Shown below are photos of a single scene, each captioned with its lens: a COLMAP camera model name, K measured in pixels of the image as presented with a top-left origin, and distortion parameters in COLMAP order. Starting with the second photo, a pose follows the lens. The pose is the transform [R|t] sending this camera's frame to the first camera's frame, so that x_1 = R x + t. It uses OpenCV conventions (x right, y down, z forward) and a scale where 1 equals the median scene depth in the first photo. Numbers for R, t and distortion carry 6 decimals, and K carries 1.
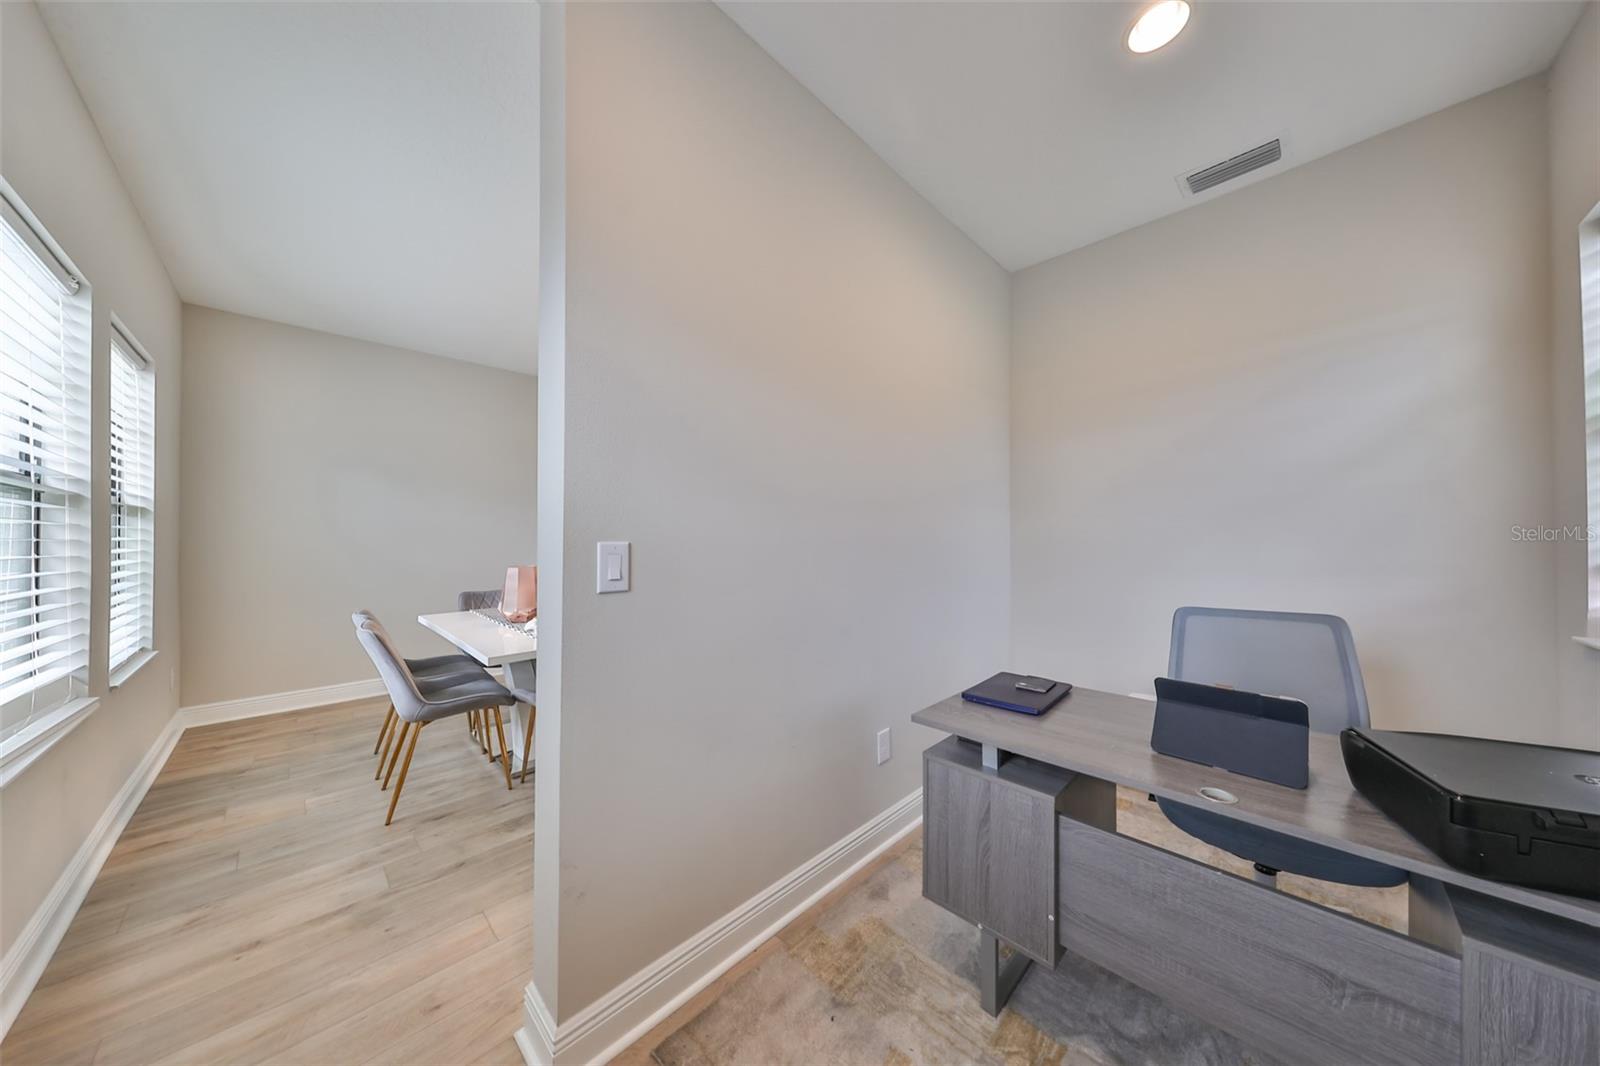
lens RADIAL K [[490.2, 0, 798.7], [0, 490.2, 538.6], [0, 0, 1]] dist [0.001833, -0.000208]
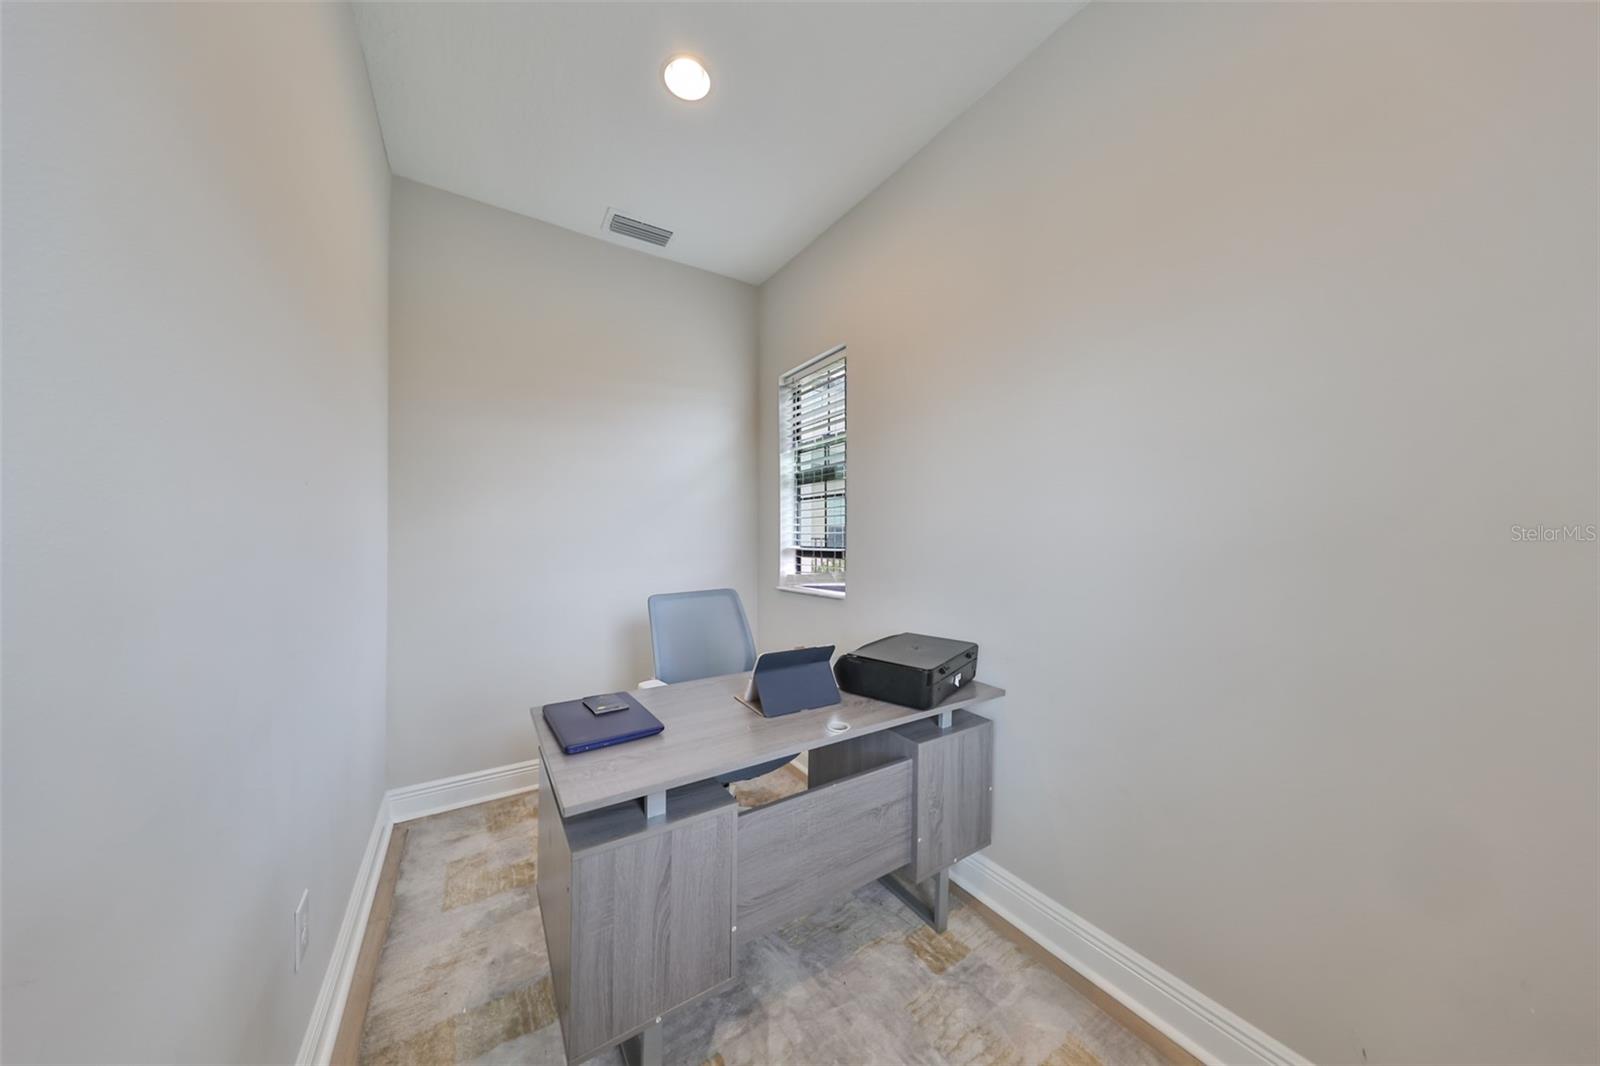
lens RADIAL K [[490.2, 0, 793.5], [0, 490.2, 535.1], [0, 0, 1]] dist [0.001833, -0.000208]
pose [[0.232107, 0.001856, 0.972688, -0.362134], [-0.005560, 0.999984, -0.000581, -0.004833], [-0.972674, -0.005273, 0.232114, 0.599674]]
